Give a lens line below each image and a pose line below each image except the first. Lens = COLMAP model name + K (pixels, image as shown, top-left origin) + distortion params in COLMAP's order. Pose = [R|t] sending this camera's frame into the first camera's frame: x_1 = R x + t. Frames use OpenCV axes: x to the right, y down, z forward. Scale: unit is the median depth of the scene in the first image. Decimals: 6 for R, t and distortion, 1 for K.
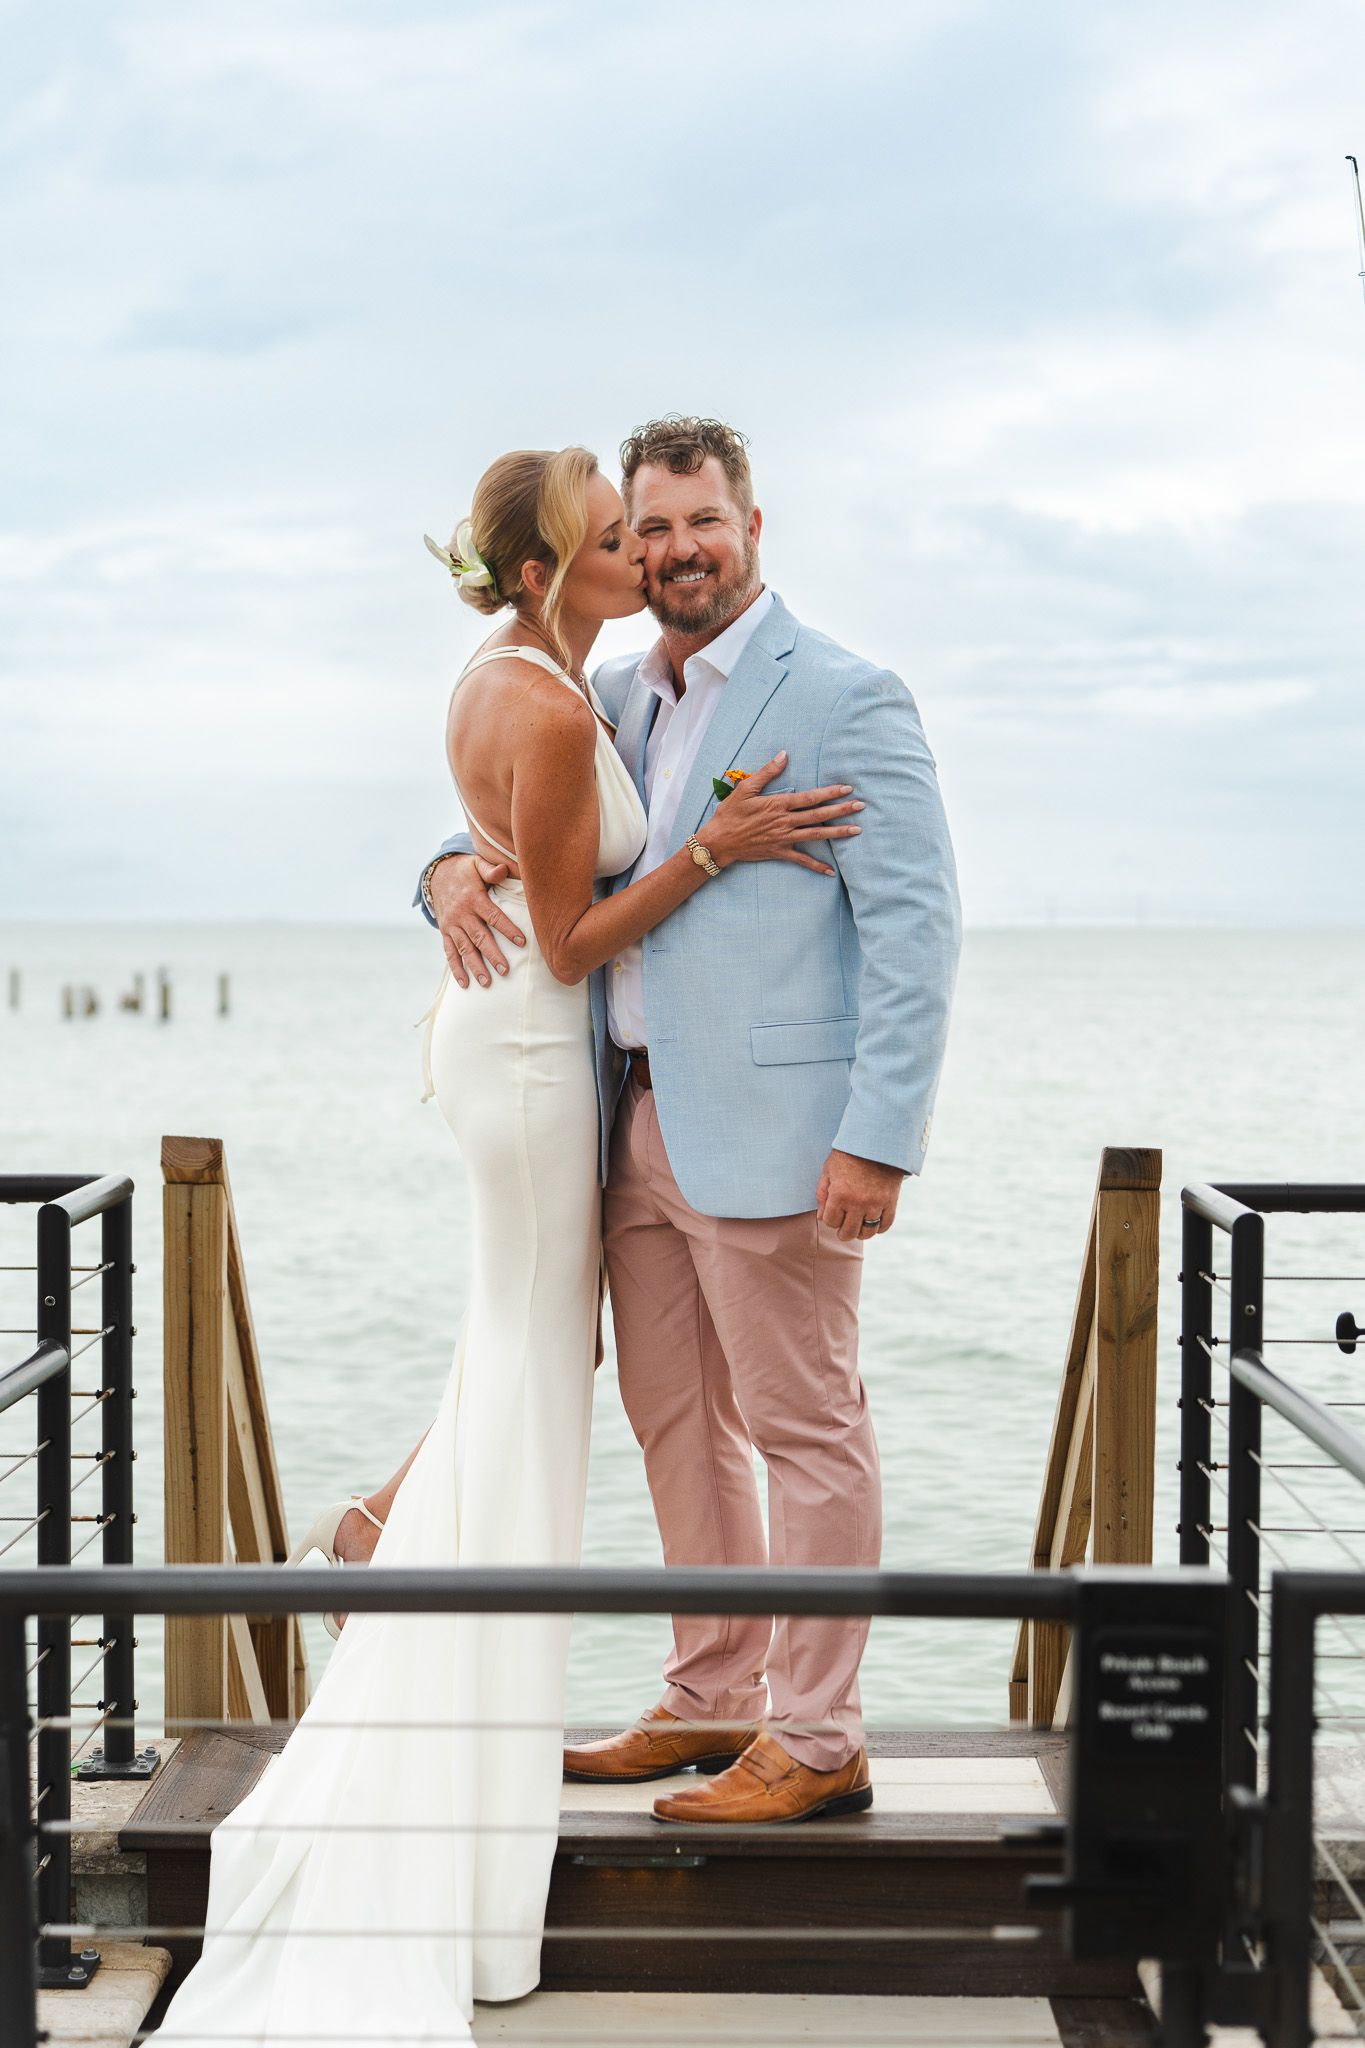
lens RADIAL K [[3027.4, 0, 711.6], [0, 3027.4, 1050.7], [0, 0, 1]] dist [0.011209, 0.000000]
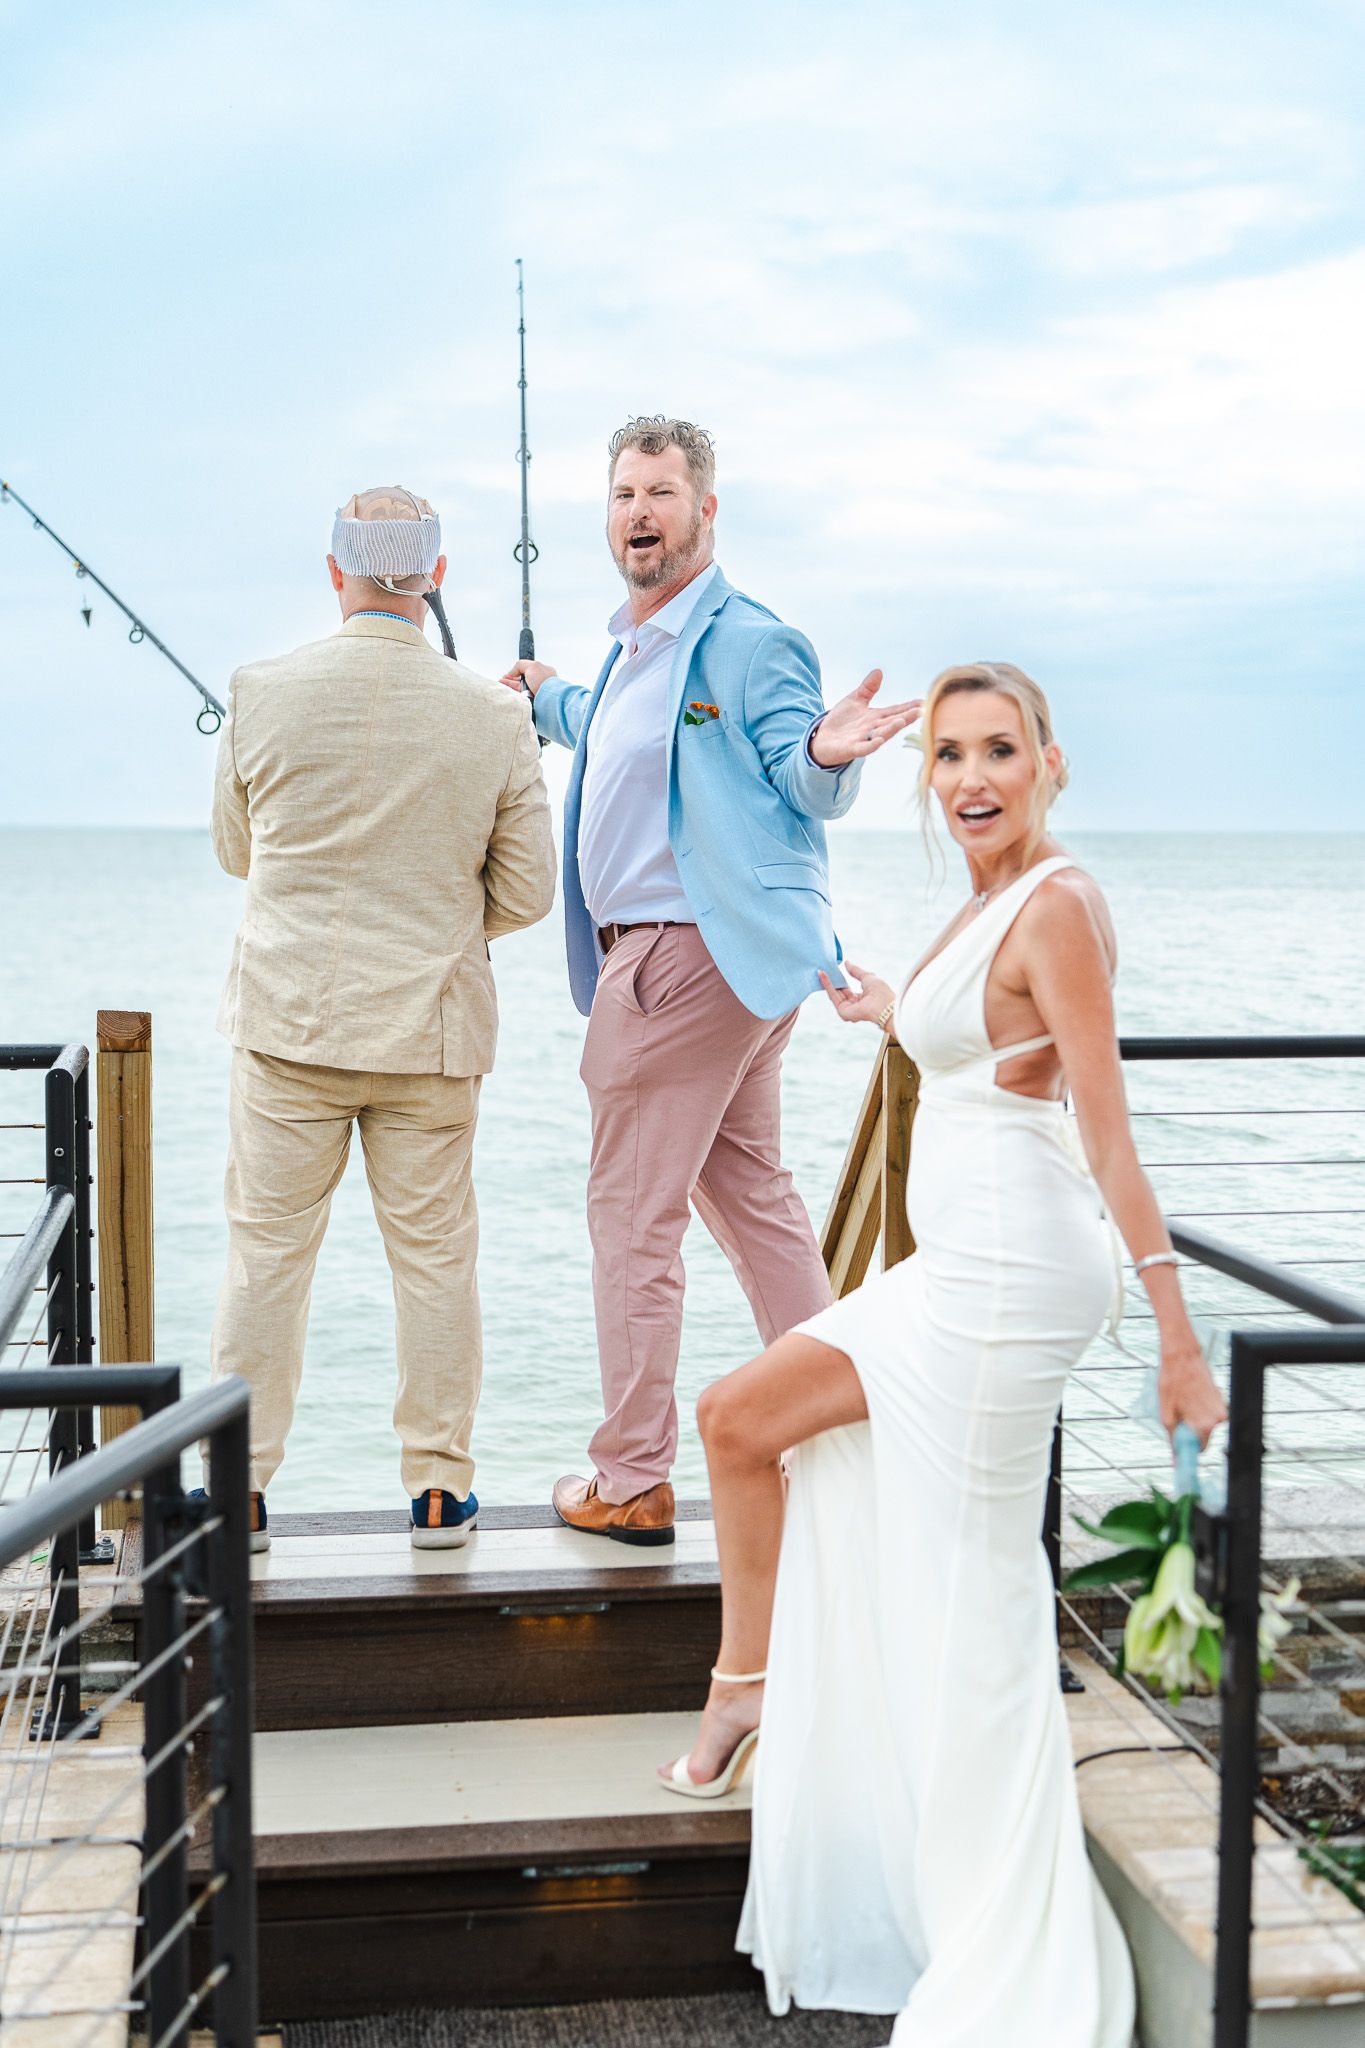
lens RADIAL K [[2701.9, 0, 683.5], [0, 2701.9, 1020.8], [0, 0, 1]] dist [0.014991, 0.000000]
pose [[0.986209, -0.012802, 0.165007, -0.145250], [0.007447, 0.999427, 0.033032, -0.000478], [-0.165336, -0.031348, 0.985739, -0.056369]]
